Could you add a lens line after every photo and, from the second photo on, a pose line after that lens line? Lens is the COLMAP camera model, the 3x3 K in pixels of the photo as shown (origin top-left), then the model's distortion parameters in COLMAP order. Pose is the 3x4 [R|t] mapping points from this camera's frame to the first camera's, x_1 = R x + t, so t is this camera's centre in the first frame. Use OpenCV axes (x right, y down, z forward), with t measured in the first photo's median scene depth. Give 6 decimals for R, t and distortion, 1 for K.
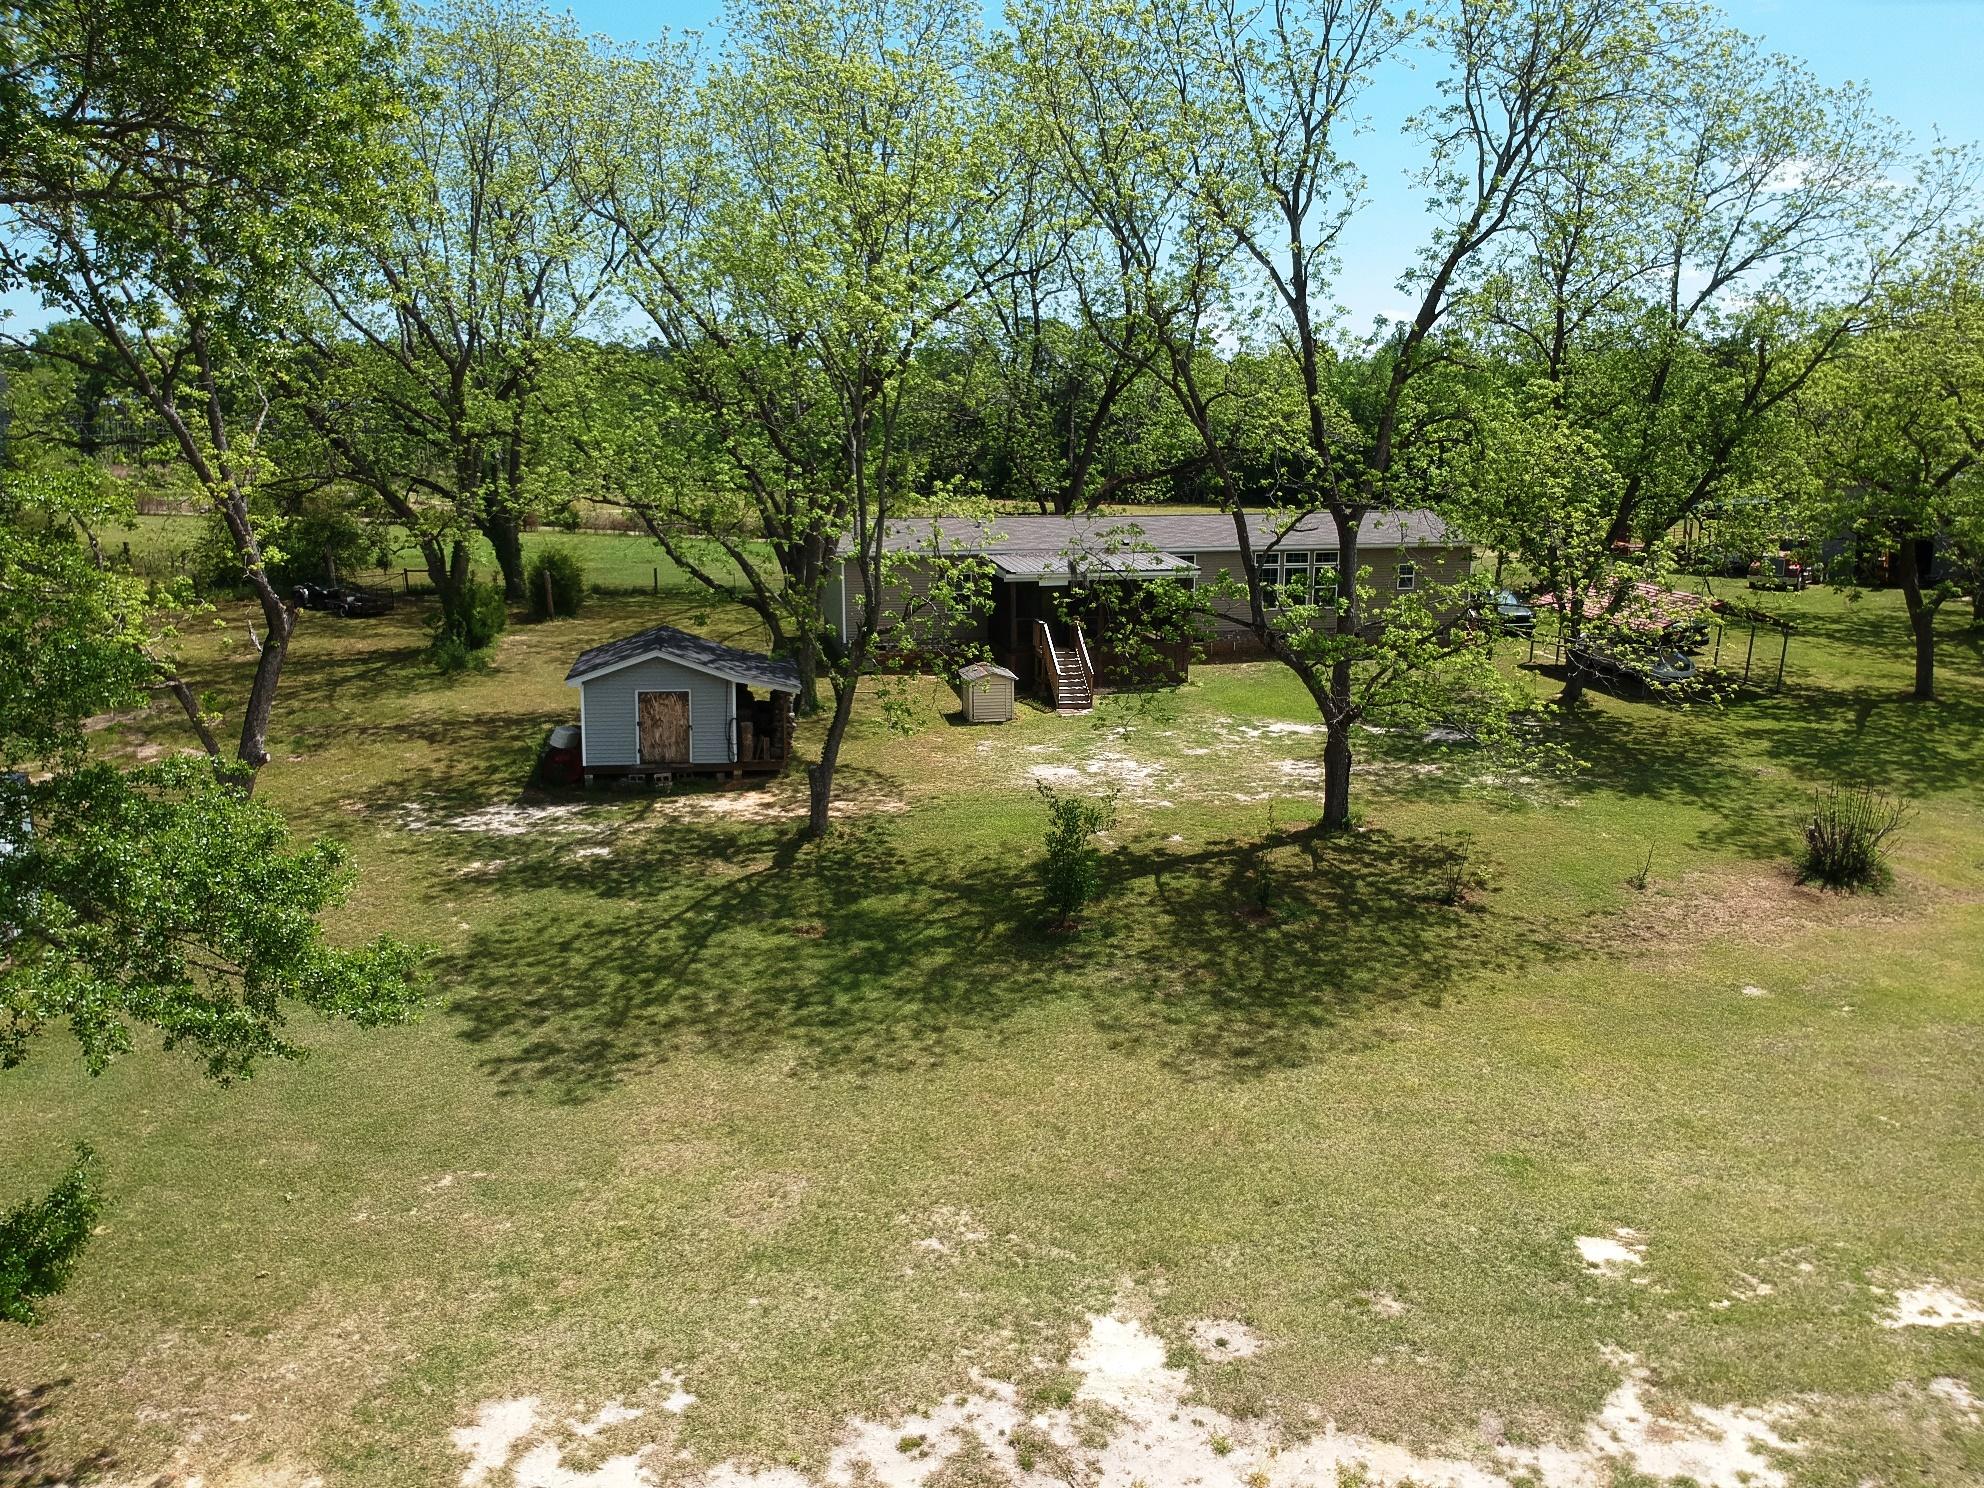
lens RADIAL K [[1458.8, 0, 994.9], [0, 1458.8, 745.8], [0, 0, 1]] dist [0.058294, -0.131352]
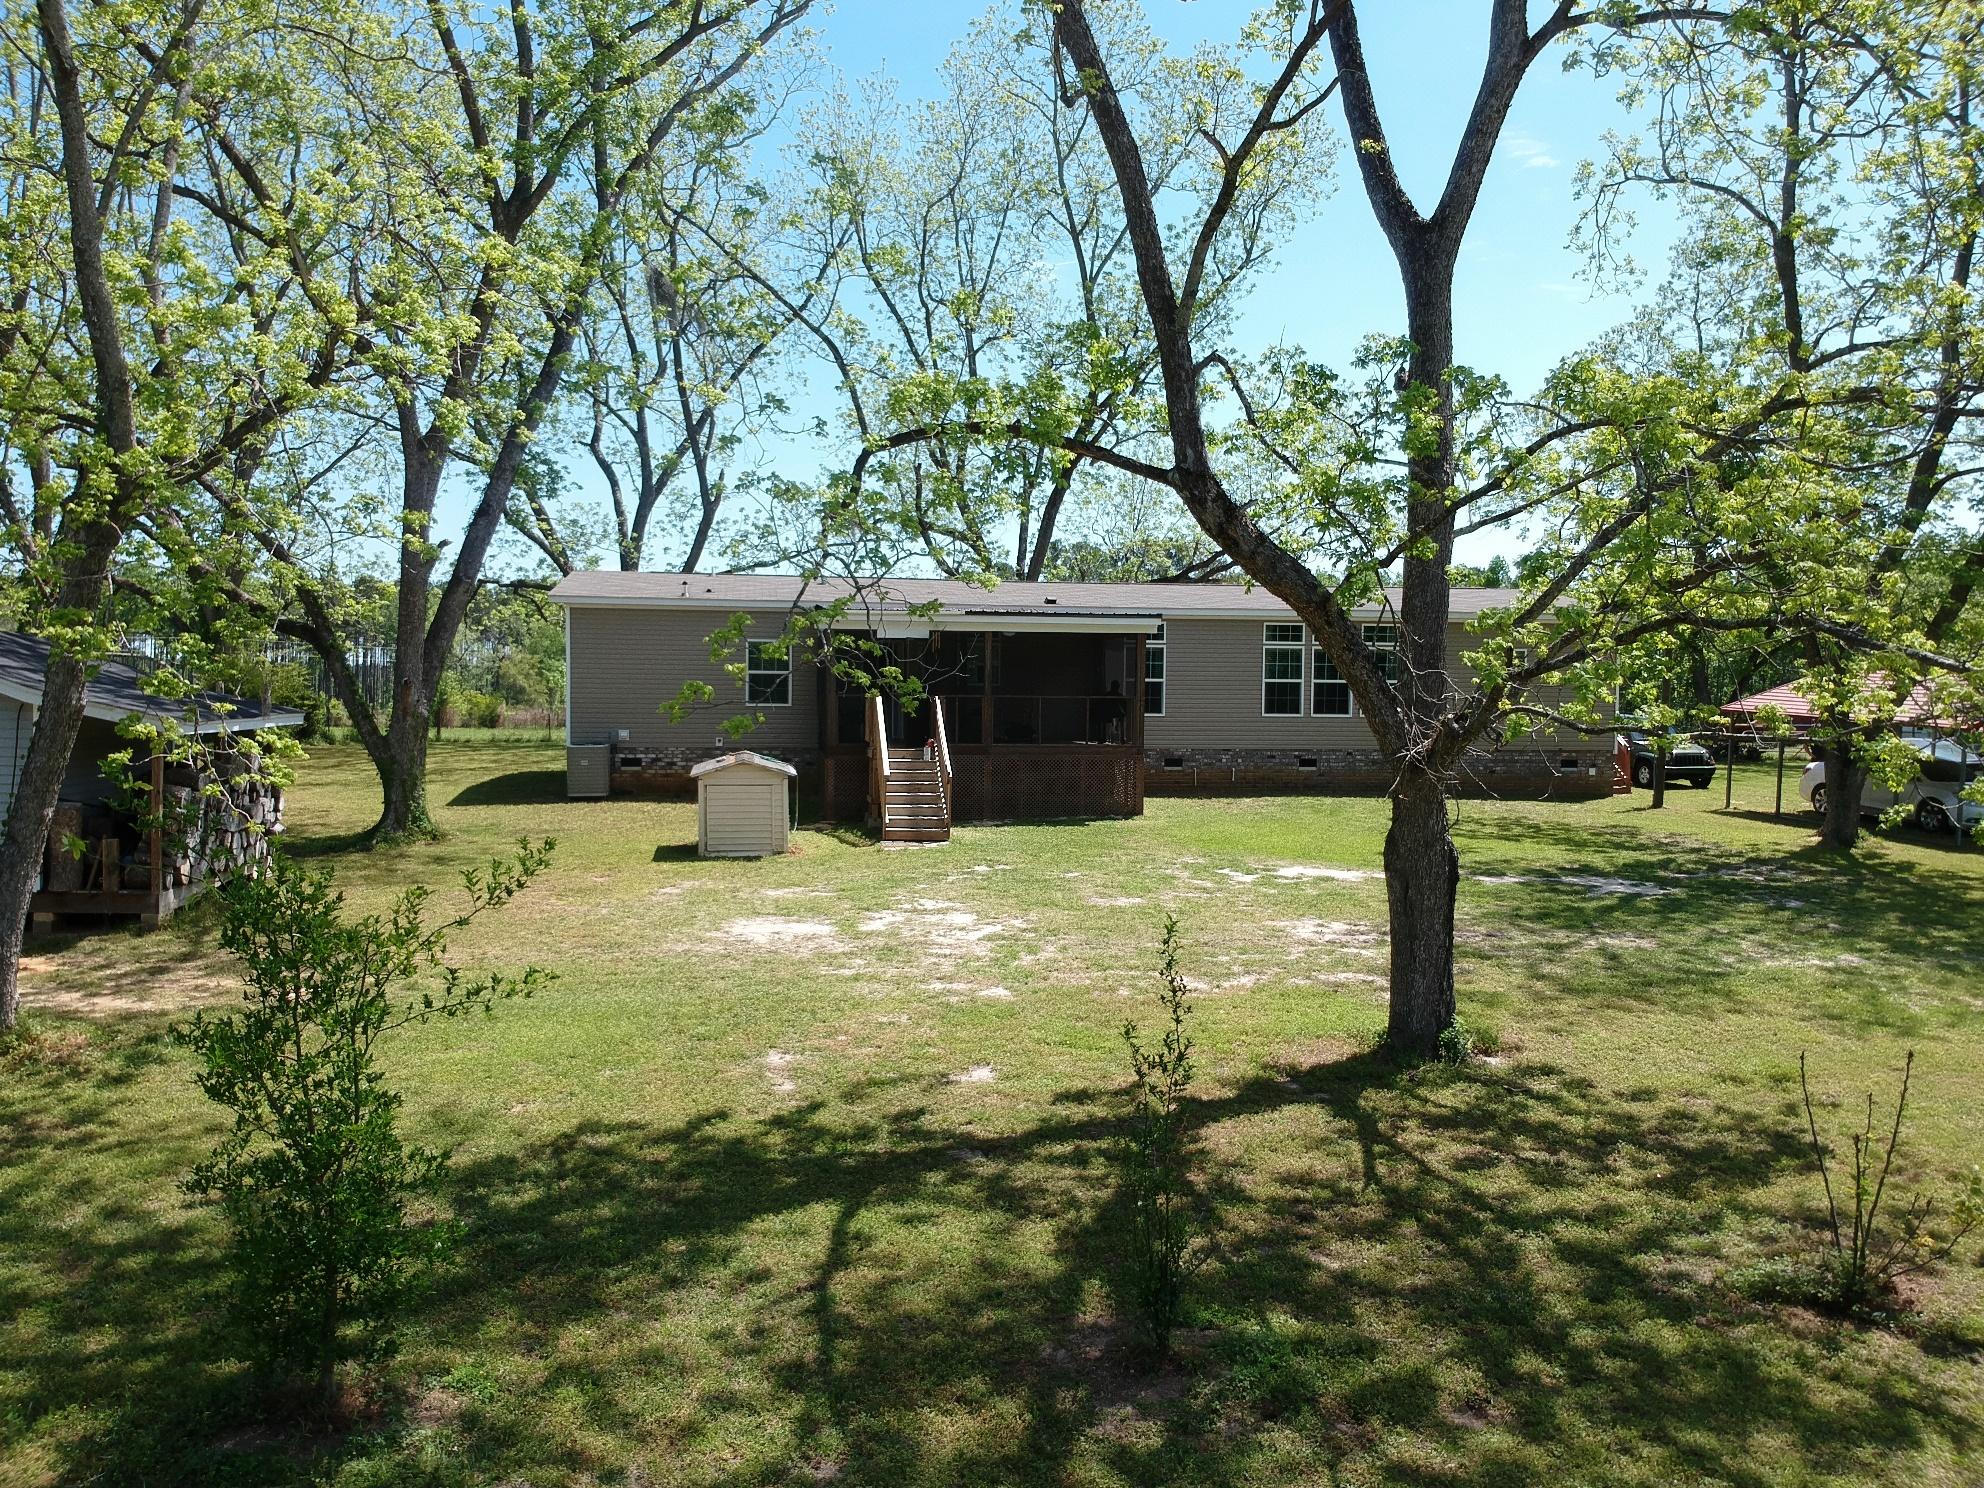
lens RADIAL K [[1458.8, 0, 990.2], [0, 1458.8, 757.0], [0, 0, 1]] dist [0.058294, -0.131352]
pose [[0.999378, 0.002572, -0.035167, 0.137860], [-0.008152, 0.987169, -0.159474, 0.041415], [0.034306, 0.159661, 0.986576, 0.628039]]
